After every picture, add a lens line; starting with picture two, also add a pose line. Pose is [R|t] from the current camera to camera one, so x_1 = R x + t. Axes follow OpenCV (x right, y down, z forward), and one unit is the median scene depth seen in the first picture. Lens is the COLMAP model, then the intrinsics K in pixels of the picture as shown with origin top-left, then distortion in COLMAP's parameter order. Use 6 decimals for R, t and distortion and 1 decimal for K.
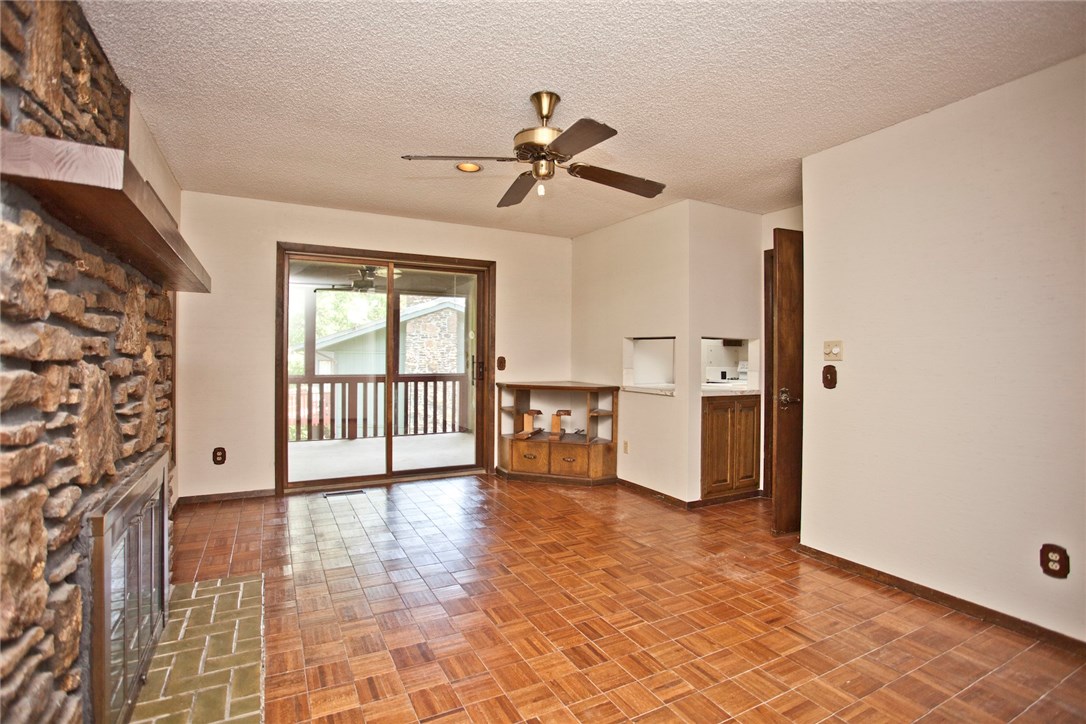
lens RADIAL K [[523.0, 0, 547.5], [0, 523.0, 361.2], [0, 0, 1]] dist [-0.077919, 0.036716]
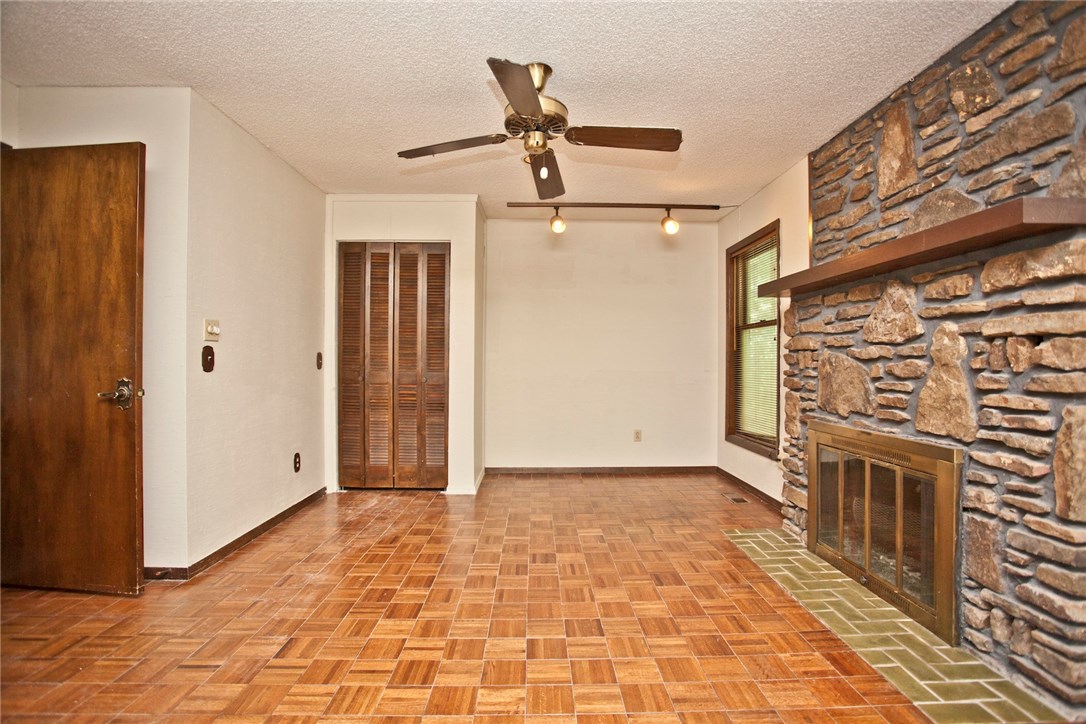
lens RADIAL K [[523.0, 0, 547.5], [0, 523.0, 361.2], [0, 0, 1]] dist [-0.077919, 0.036716]
pose [[-0.889118, -0.011606, 0.457531, -0.487822], [-0.011093, 0.999931, 0.003810, 0.031192], [-0.457544, -0.001688, -0.889186, 1.915071]]
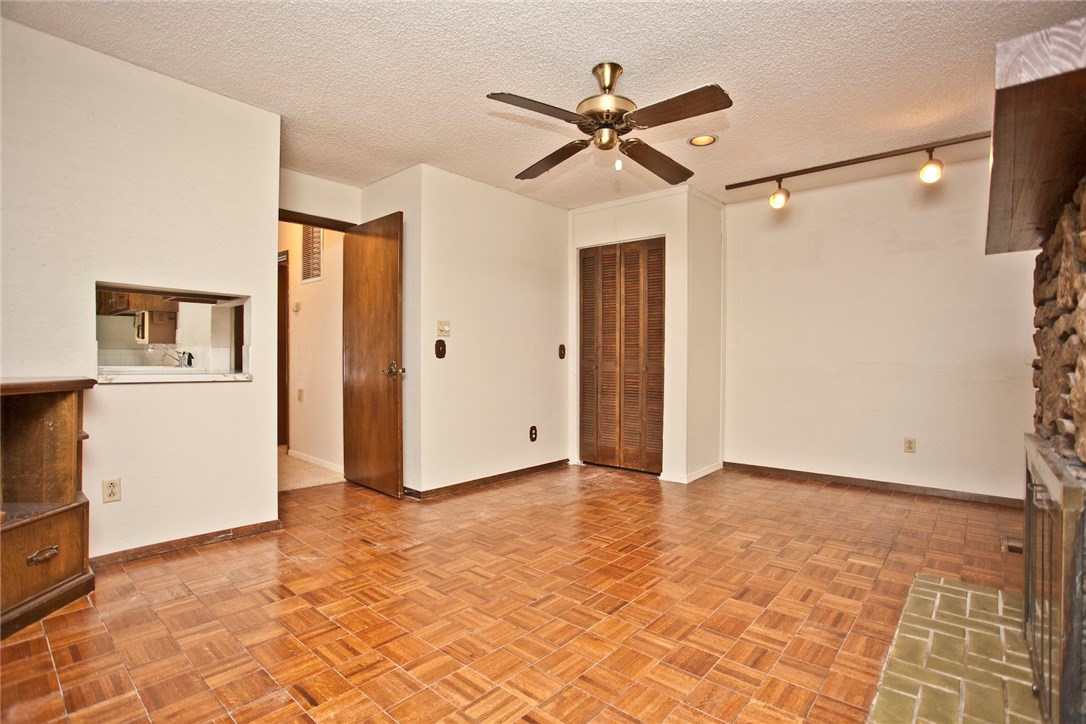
lens RADIAL K [[523.0, 0, 547.5], [0, 523.0, 361.2], [0, 0, 1]] dist [-0.077919, 0.036716]
pose [[-0.355421, -0.018903, 0.934515, -0.950016], [-0.005939, 0.999821, 0.017965, 0.045501], [-0.934688, 0.000835, -0.355469, 1.525387]]
